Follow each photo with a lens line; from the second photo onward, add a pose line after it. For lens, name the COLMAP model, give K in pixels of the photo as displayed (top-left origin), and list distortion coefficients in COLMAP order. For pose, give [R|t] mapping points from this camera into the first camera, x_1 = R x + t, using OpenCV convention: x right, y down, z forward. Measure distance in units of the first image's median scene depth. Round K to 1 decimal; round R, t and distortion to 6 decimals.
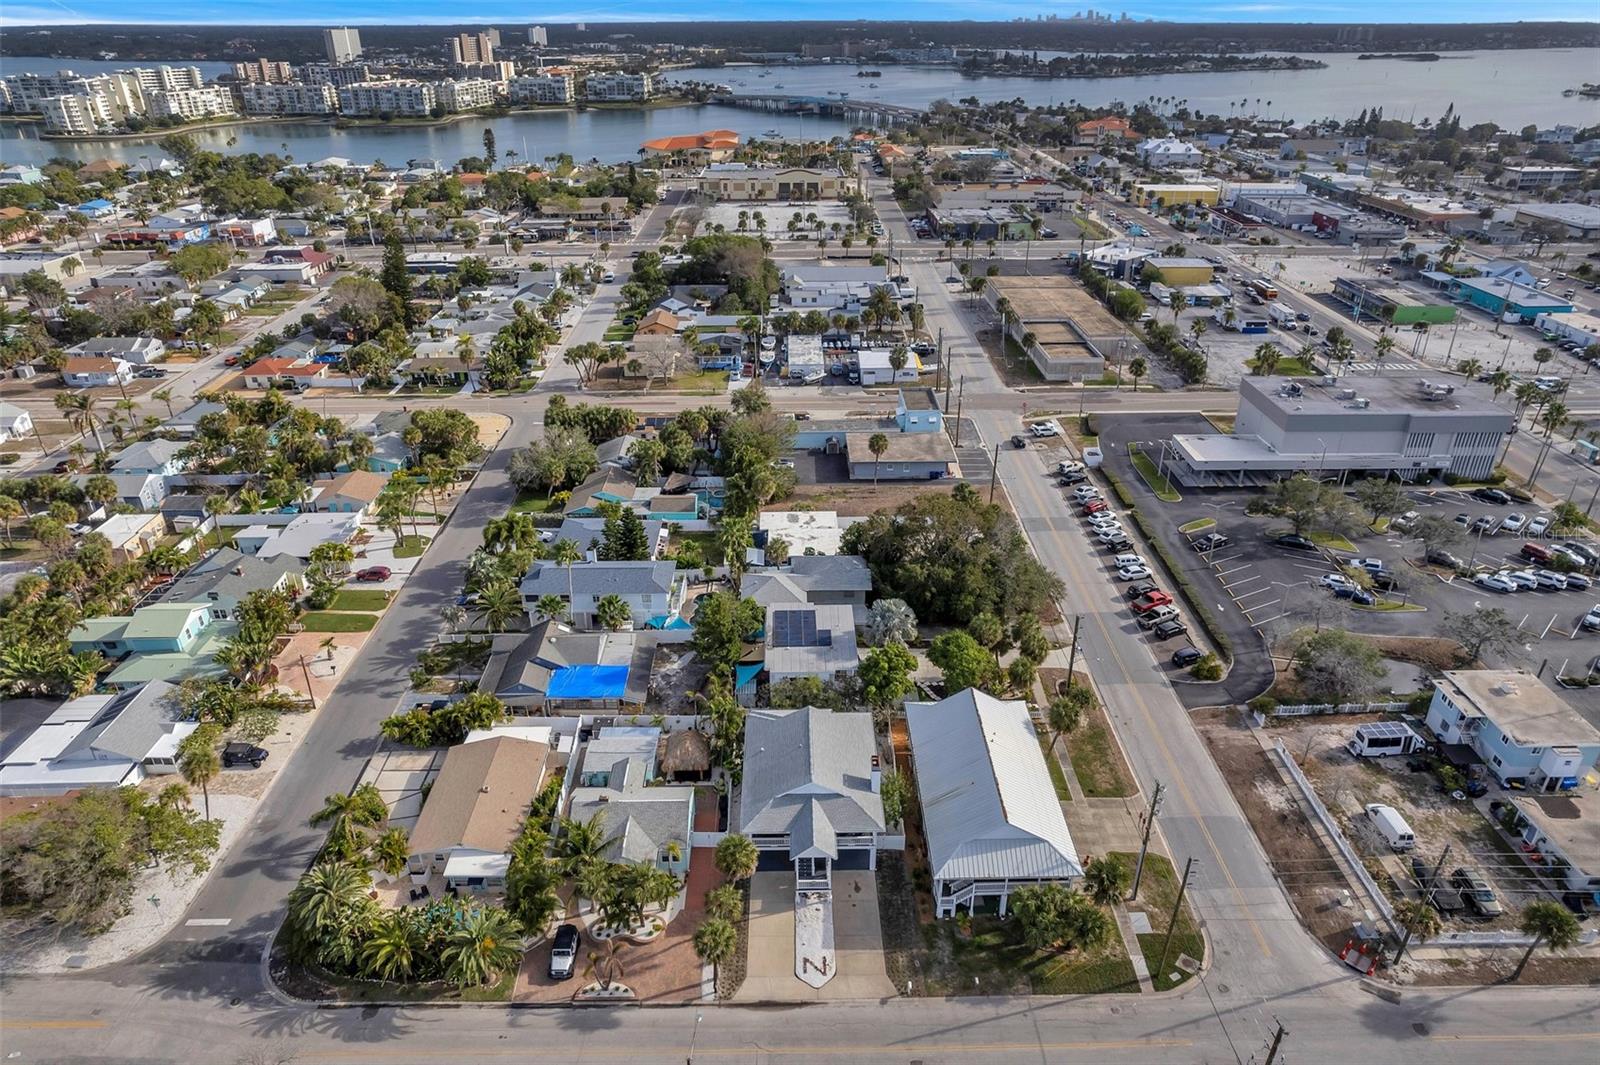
lens RADIAL K [[1018.3, 0, 802.9], [0, 1018.3, 539.4], [0, 0, 1]] dist [-0.074883, 0.066943]
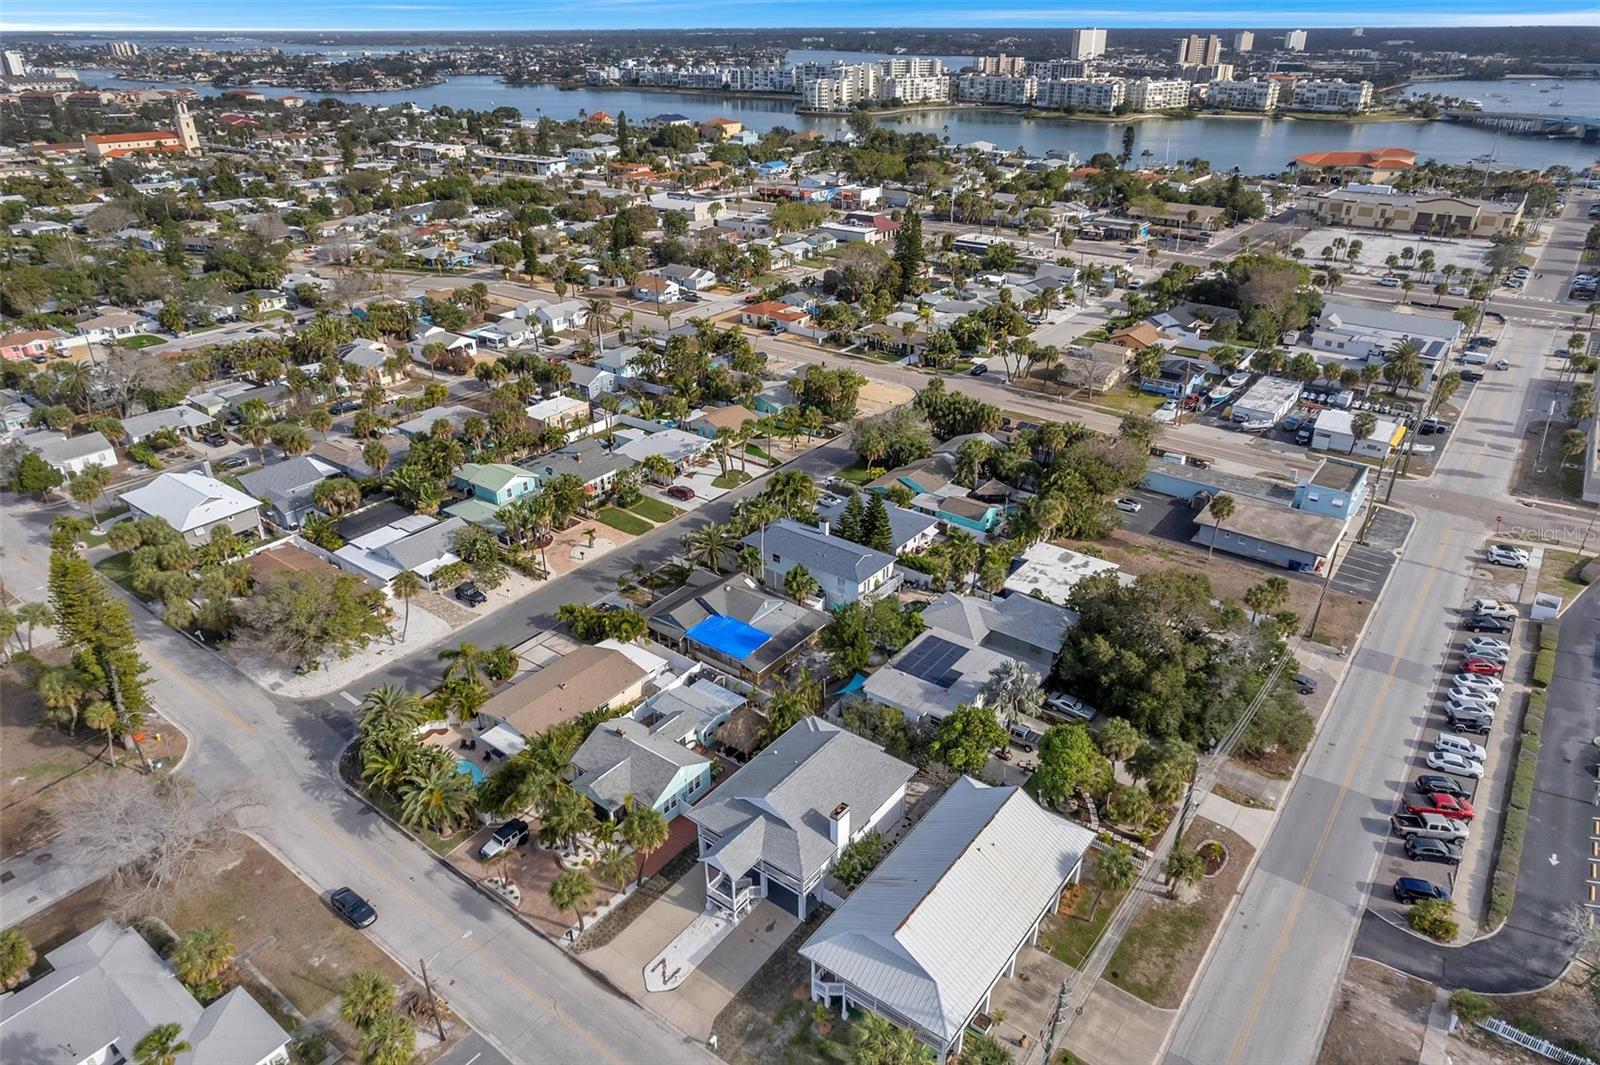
lens RADIAL K [[1018.3, 0, 802.9], [0, 1018.3, 539.4], [0, 0, 1]] dist [-0.074883, 0.066943]
pose [[0.788417, 0.280981, -0.547218, 0.204007], [-0.282532, 0.955607, 0.083612, -0.031688], [0.546419, 0.088685, 0.832803, 0.096913]]
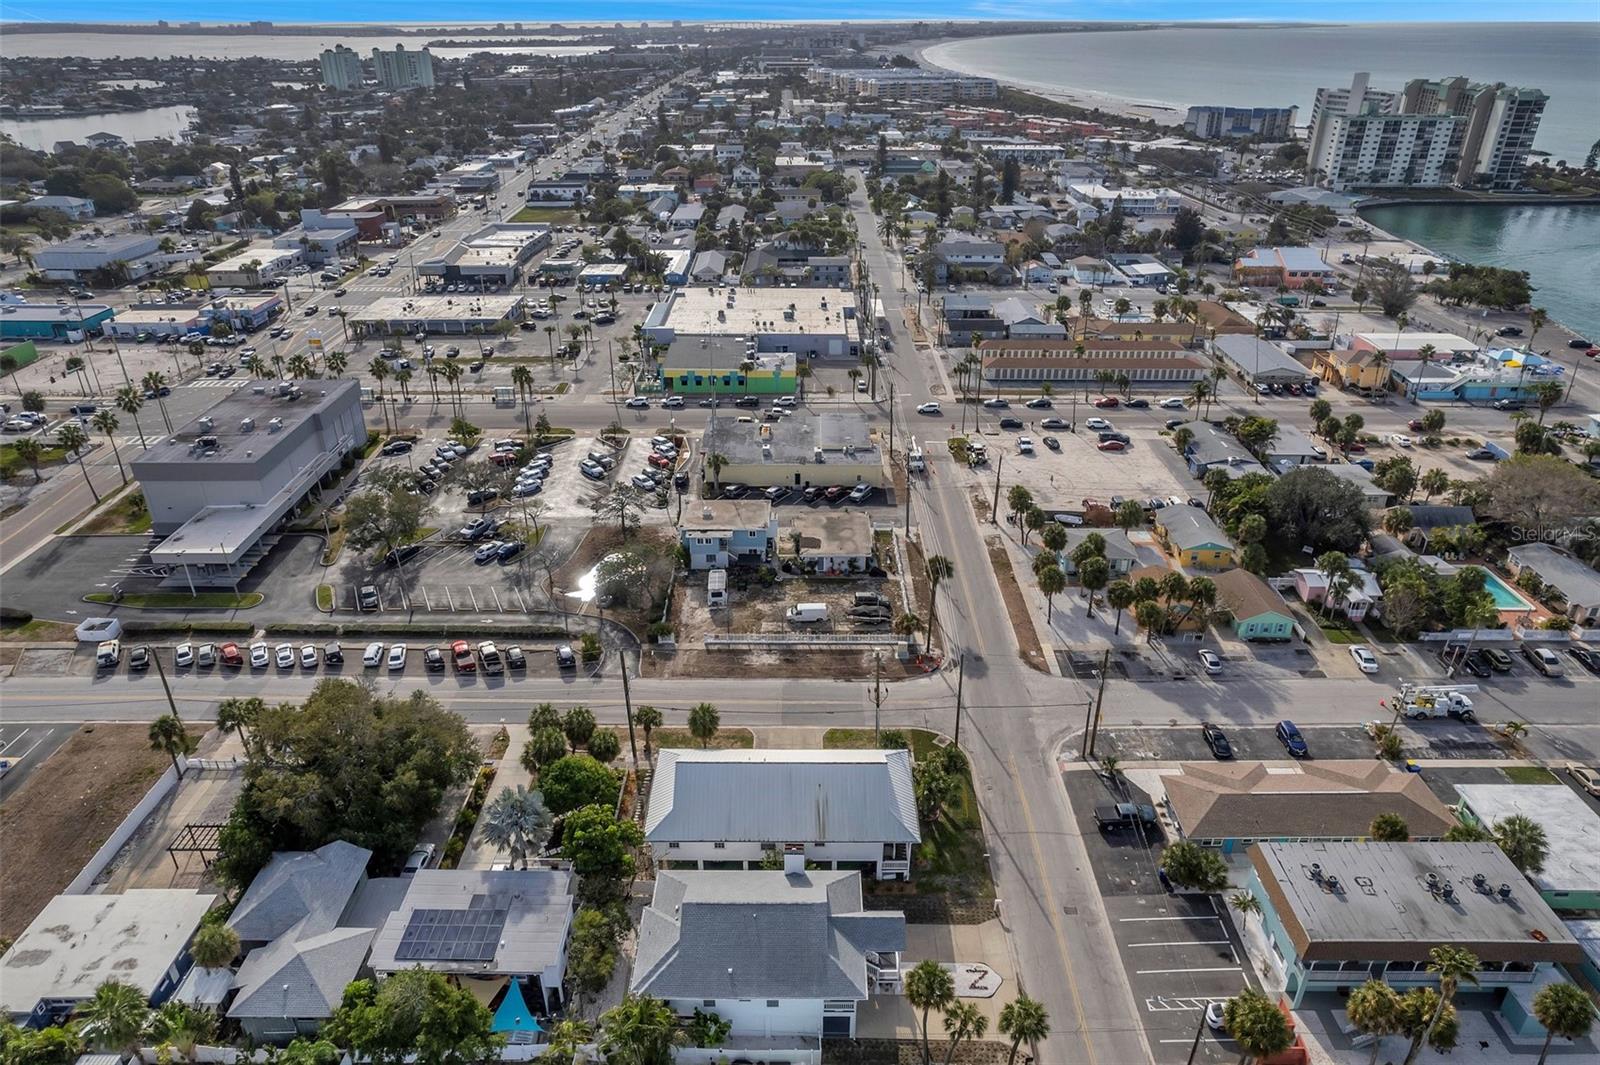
lens RADIAL K [[1018.3, 0, 802.9], [0, 1018.3, 539.4], [0, 0, 1]] dist [-0.074883, 0.066943]
pose [[0.019323, -0.460023, 0.887697, -0.264930], [0.461910, 0.791537, 0.400137, -0.156722], [-0.886717, 0.402304, 0.227784, 0.296066]]
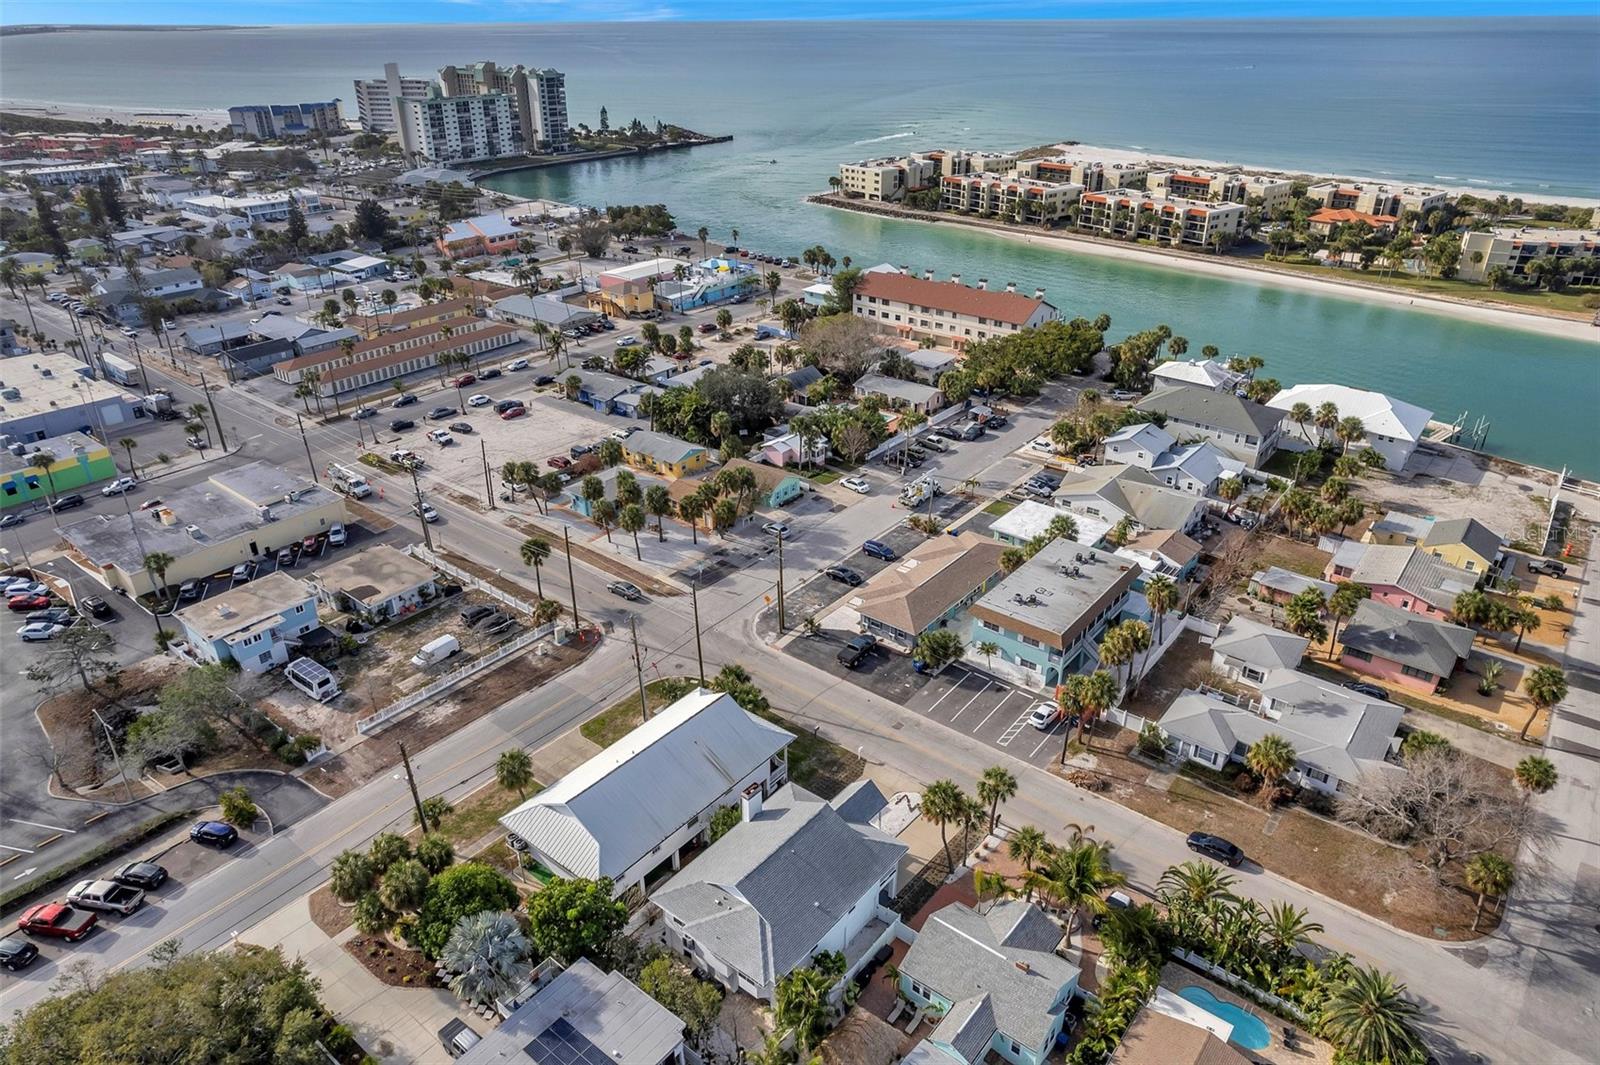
lens RADIAL K [[1018.3, 0, 802.9], [0, 1018.3, 539.4], [0, 0, 1]] dist [-0.074883, 0.066943]
pose [[-0.770774, -0.290146, 0.567207, -0.180391], [0.298482, 0.622084, 0.723823, -0.246113], [-0.562864, 0.727205, -0.392882, 0.511626]]
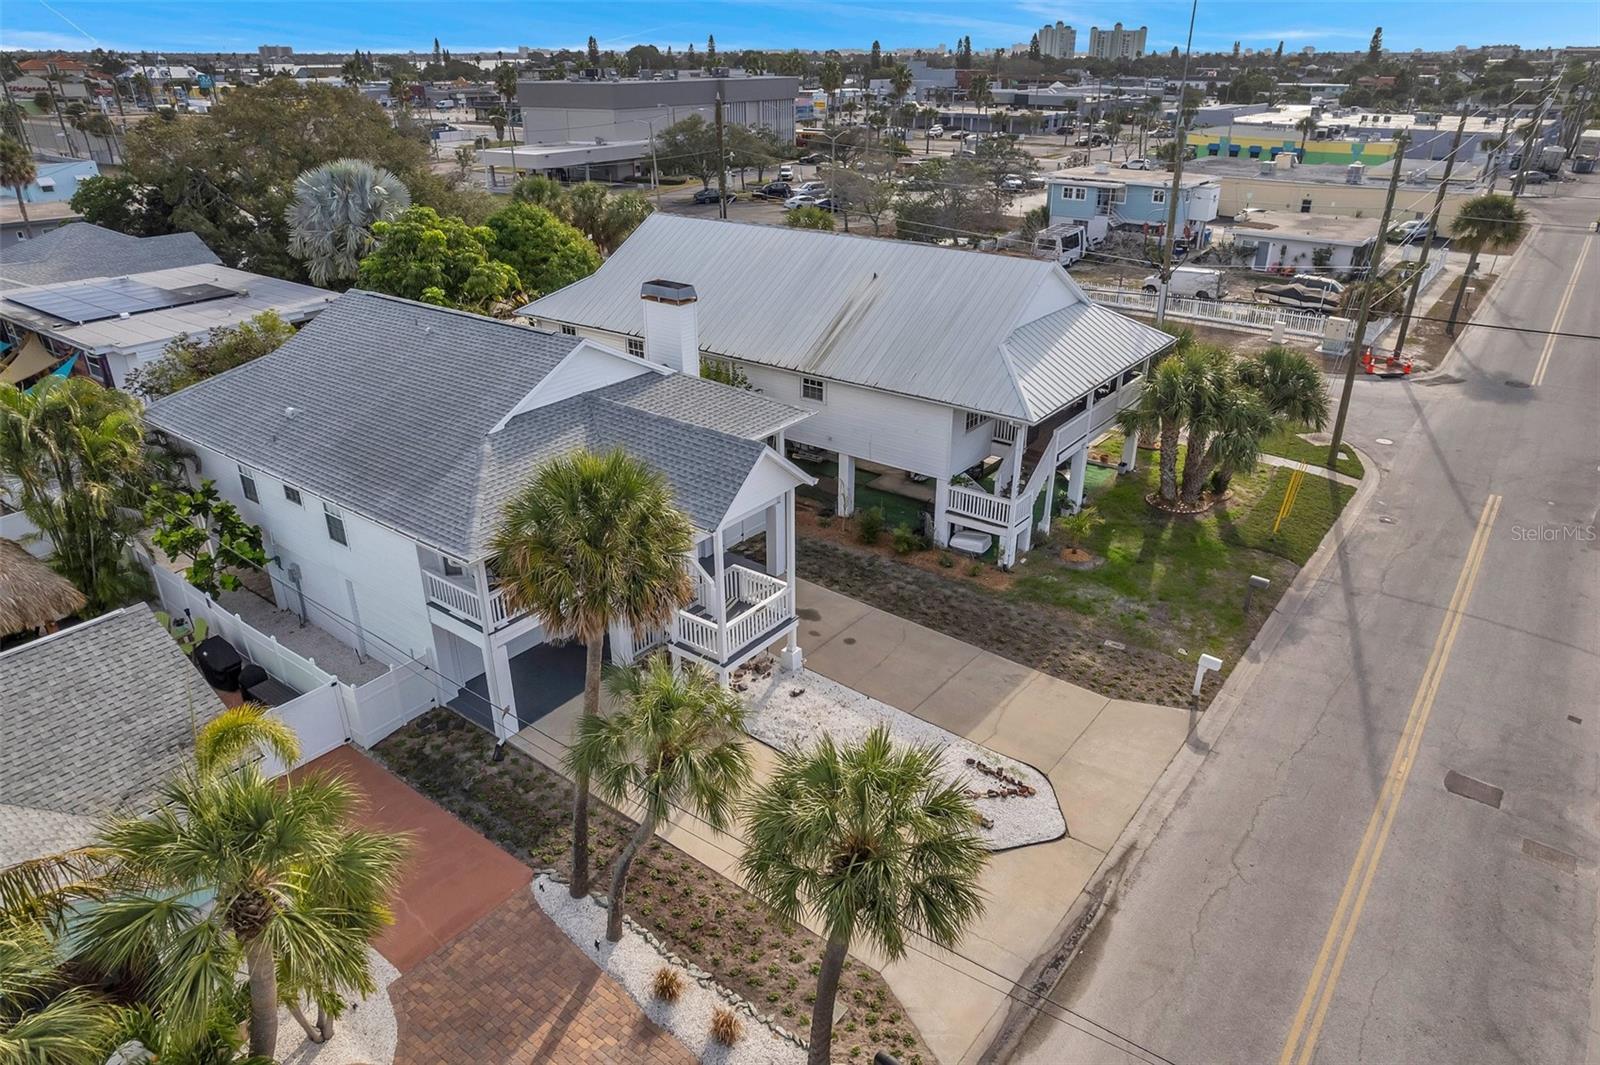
lens RADIAL K [[1033.3, 0, 800.0], [0, 1033.3, 532.5], [0, 0, 1]] dist [-0.067182, 0.063450]
pose [[0.617841, -0.334248, 0.711723, -0.078736], [0.362996, 0.924172, 0.118907, 0.119226], [-0.697500, 0.184888, 0.692323, 0.323887]]
